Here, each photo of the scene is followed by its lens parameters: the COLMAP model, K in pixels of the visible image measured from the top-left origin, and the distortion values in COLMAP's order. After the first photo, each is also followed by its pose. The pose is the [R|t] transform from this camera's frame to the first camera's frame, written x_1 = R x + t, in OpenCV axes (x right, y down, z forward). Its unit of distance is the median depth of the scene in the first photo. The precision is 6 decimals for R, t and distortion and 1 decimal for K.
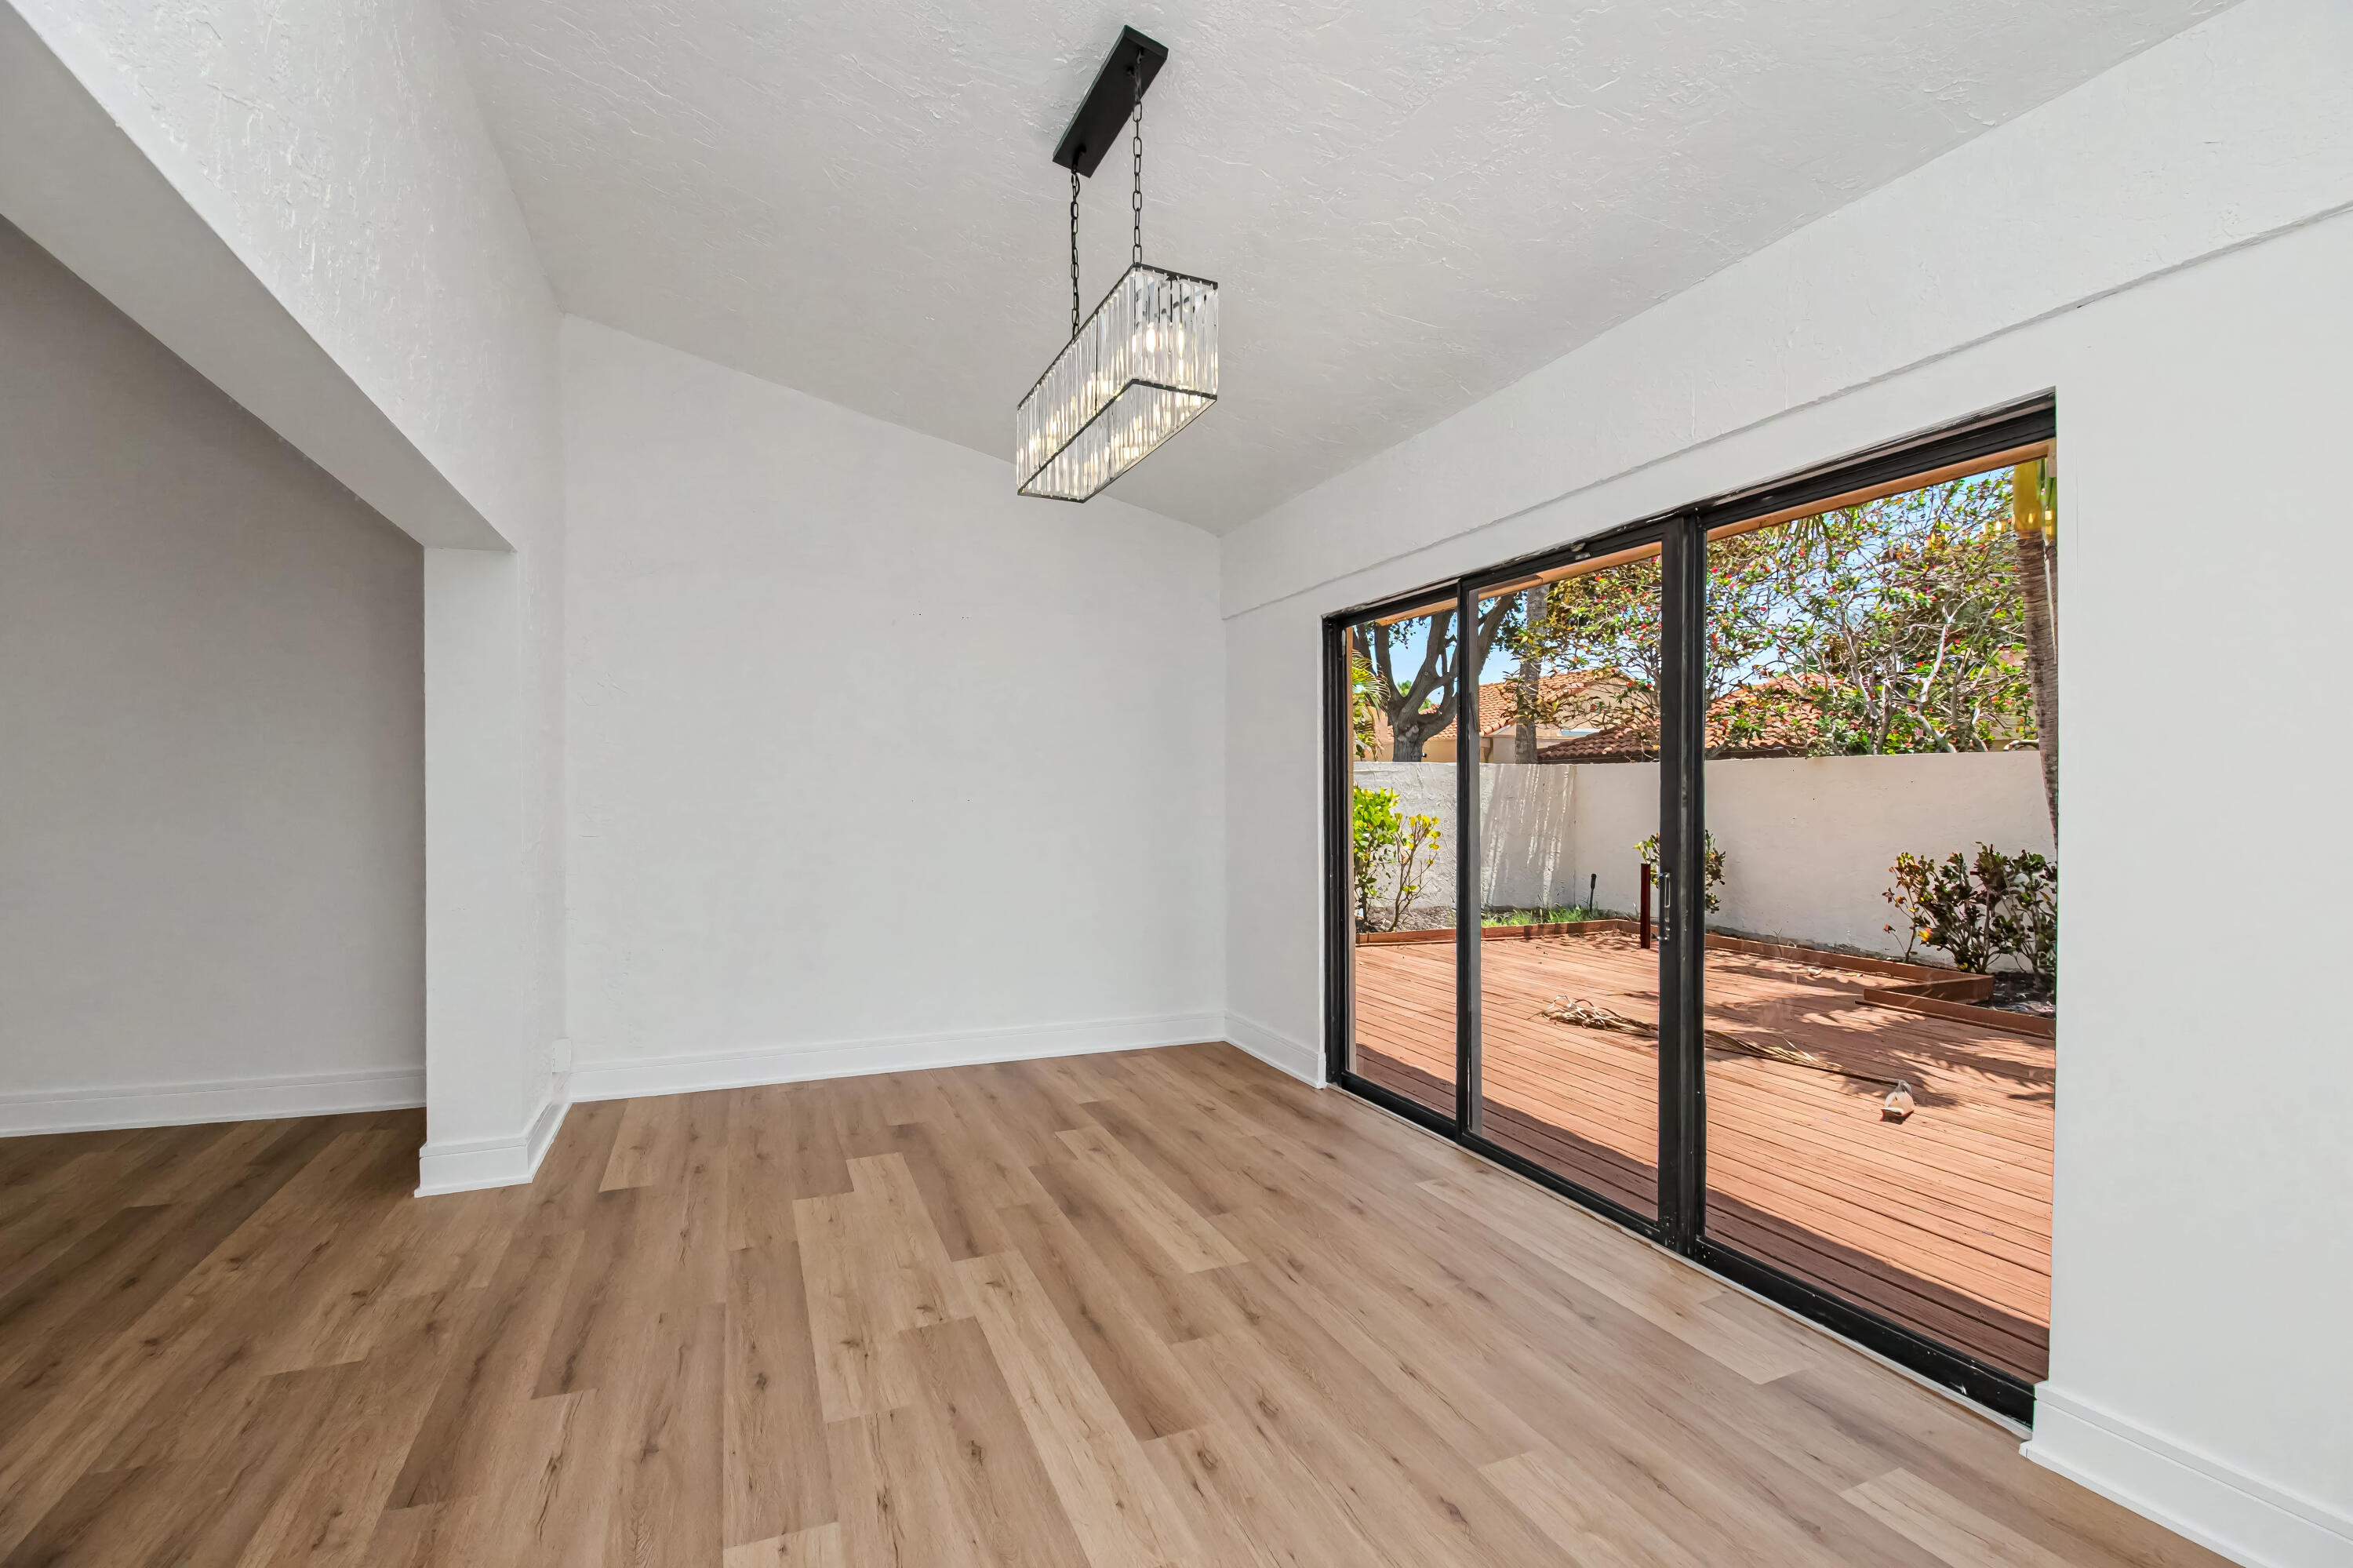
lens RADIAL K [[1054.9, 0, 1184.8], [0, 1054.9, 792.3], [0, 0, 1]] dist [0.000601, -0.023535]
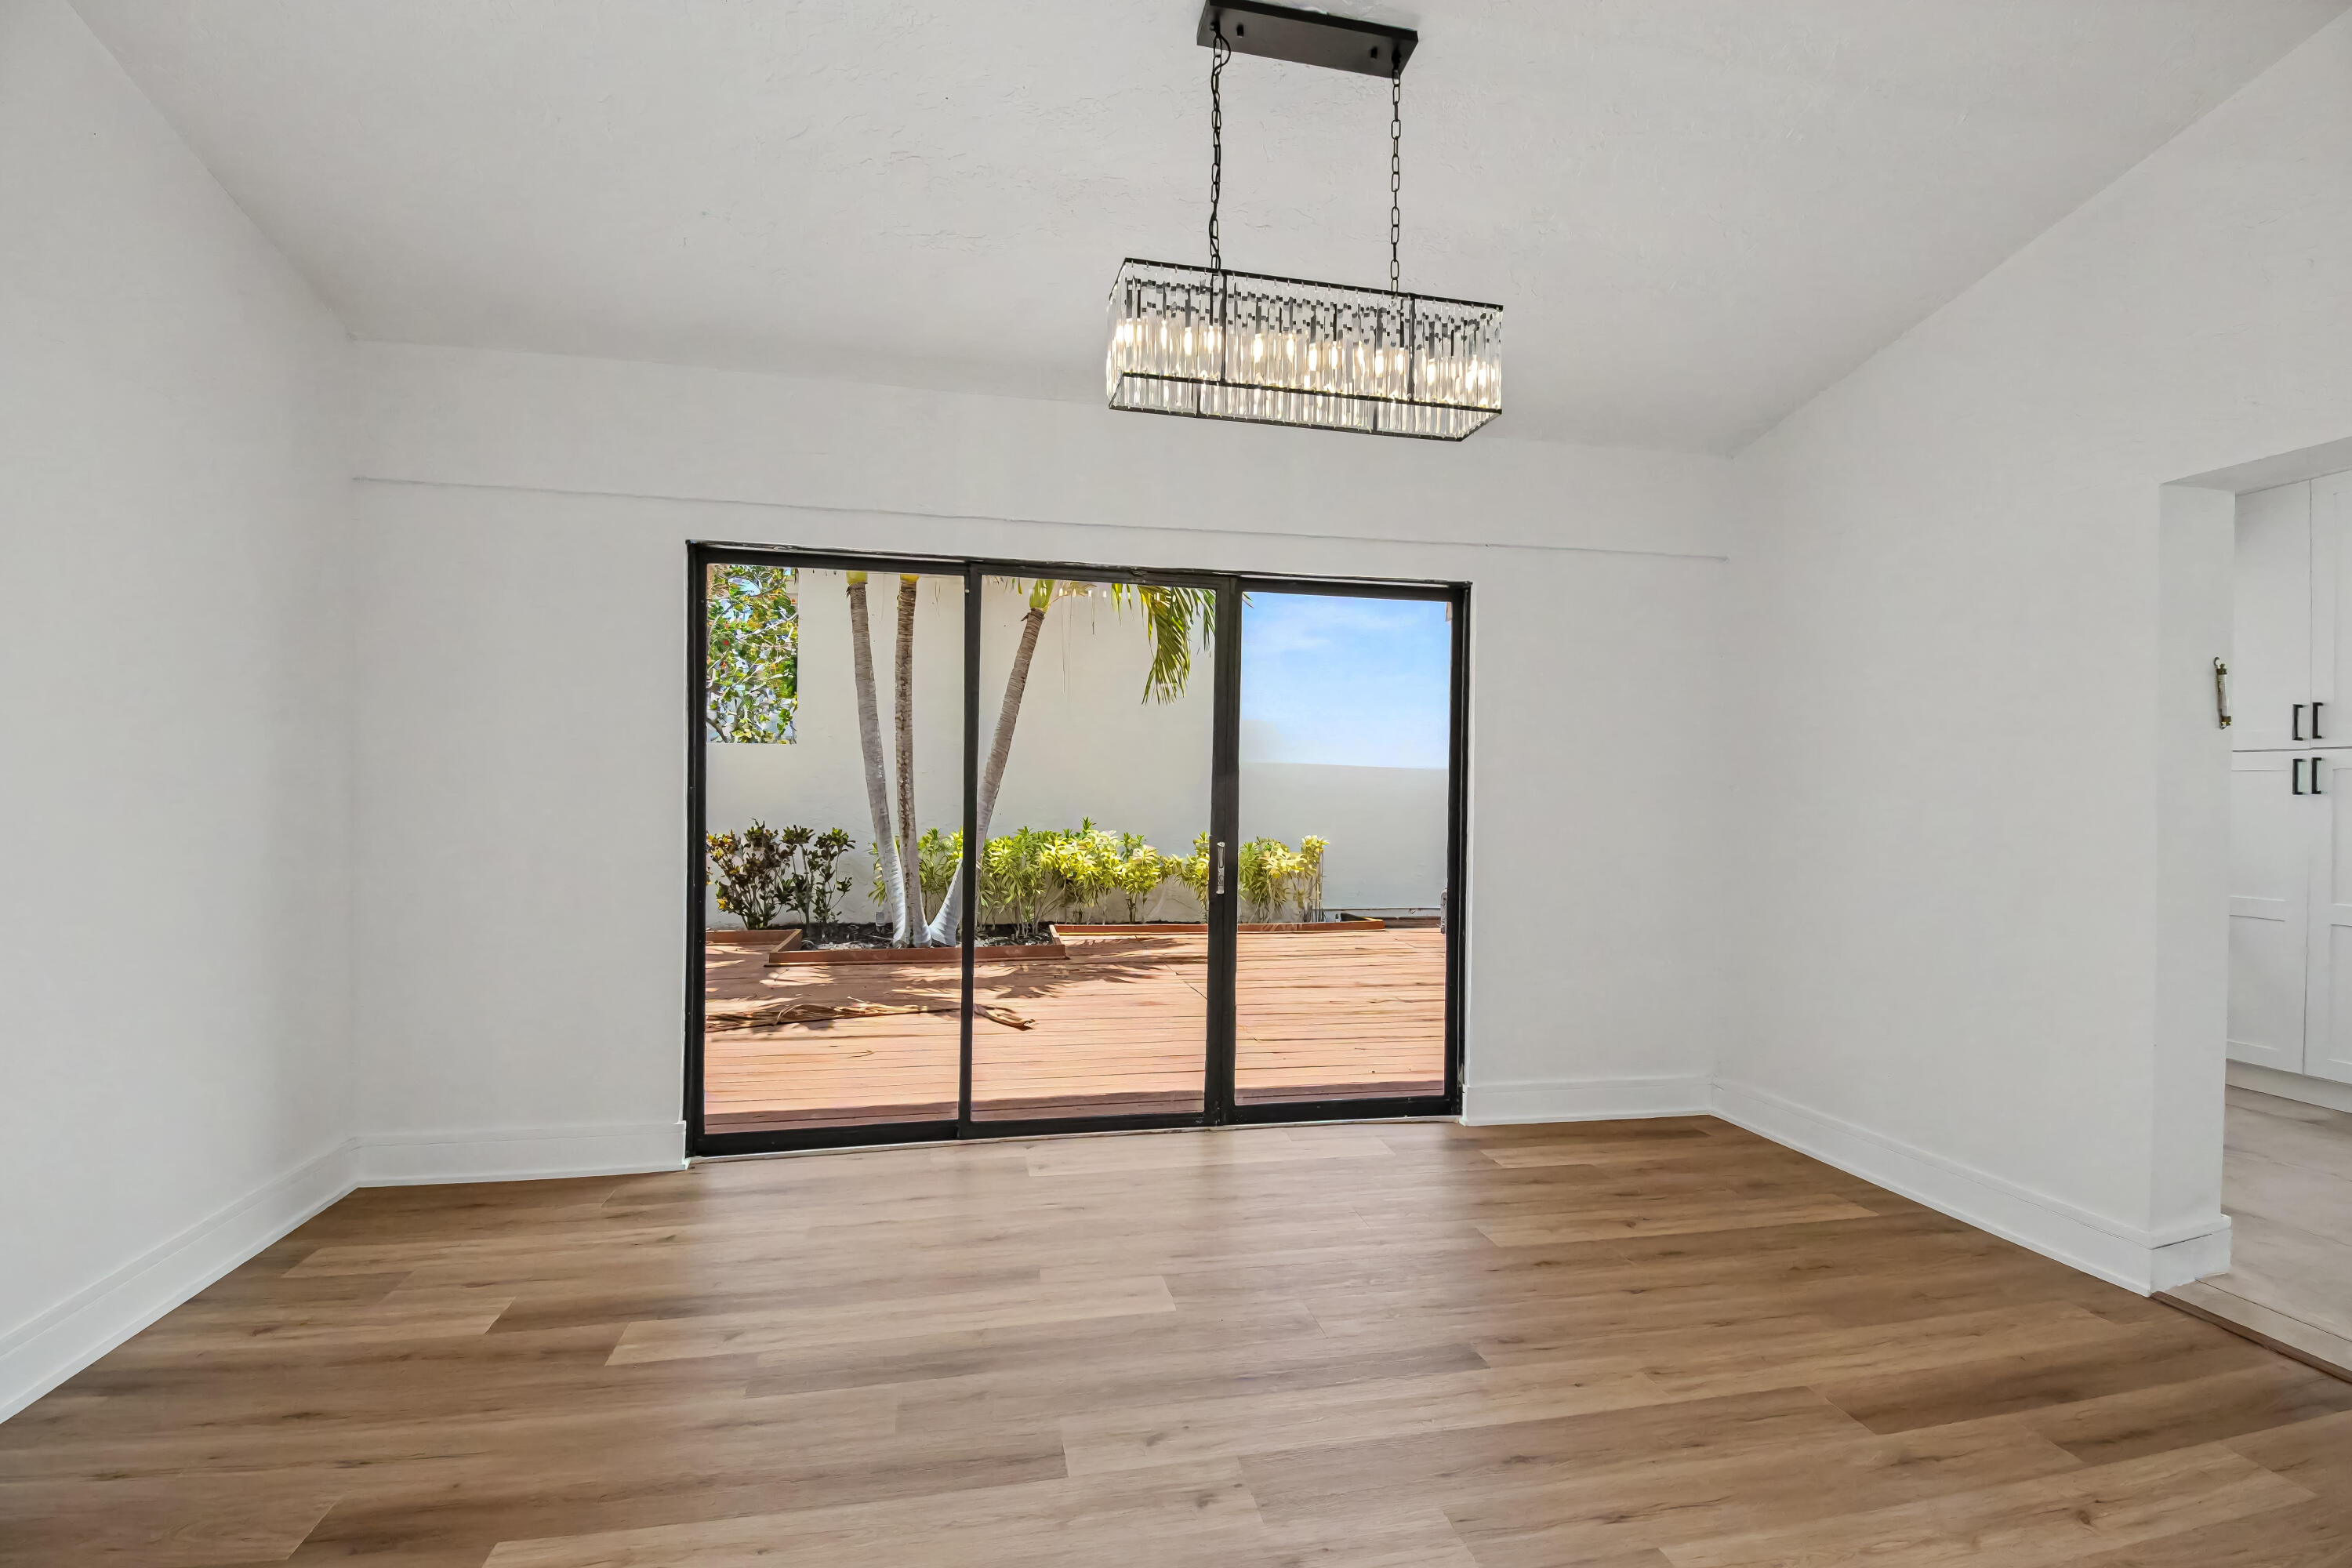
lens RADIAL K [[1054.4, 0, 1184.3], [0, 1054.4, 792.3], [0, 0, 1]] dist [0.000601, -0.023535]
pose [[0.183222, -0.008367, 0.983036, -0.680106], [-0.011966, 0.999871, 0.010741, -0.005764], [-0.982999, -0.013731, 0.183098, 0.627070]]
